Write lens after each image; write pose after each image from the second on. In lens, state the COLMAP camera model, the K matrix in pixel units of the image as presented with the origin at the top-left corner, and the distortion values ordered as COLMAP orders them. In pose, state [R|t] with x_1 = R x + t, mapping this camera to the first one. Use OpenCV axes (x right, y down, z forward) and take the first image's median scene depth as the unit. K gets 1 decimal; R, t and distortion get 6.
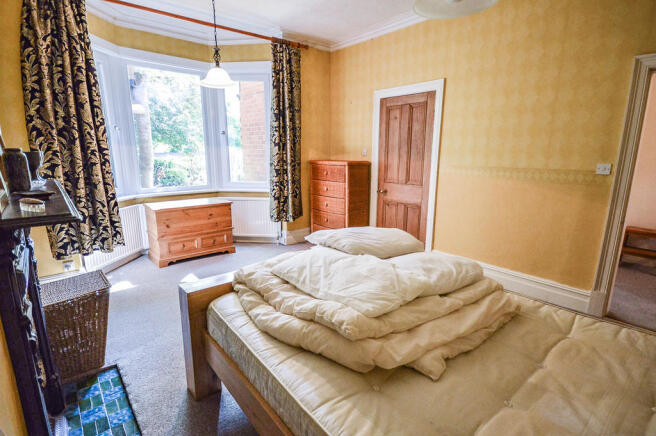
lens RADIAL K [[330.0, 0, 331.1], [0, 330.0, 218.4], [0, 0, 1]] dist [-0.000560, -0.000264]
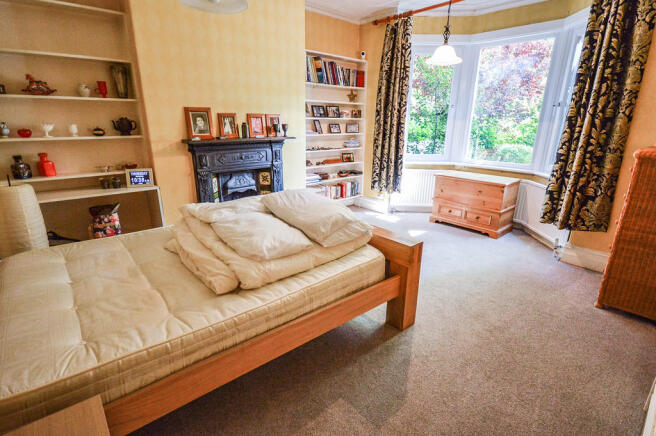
lens RADIAL K [[330.0, 0, 331.1], [0, 330.0, 218.4], [0, 0, 1]] dist [-0.000560, -0.000264]
pose [[0.015413, 0.281553, -0.959422, 0.639023], [-0.214183, 0.938193, 0.271882, -0.115324], [0.976672, 0.201301, 0.074764, 0.534951]]
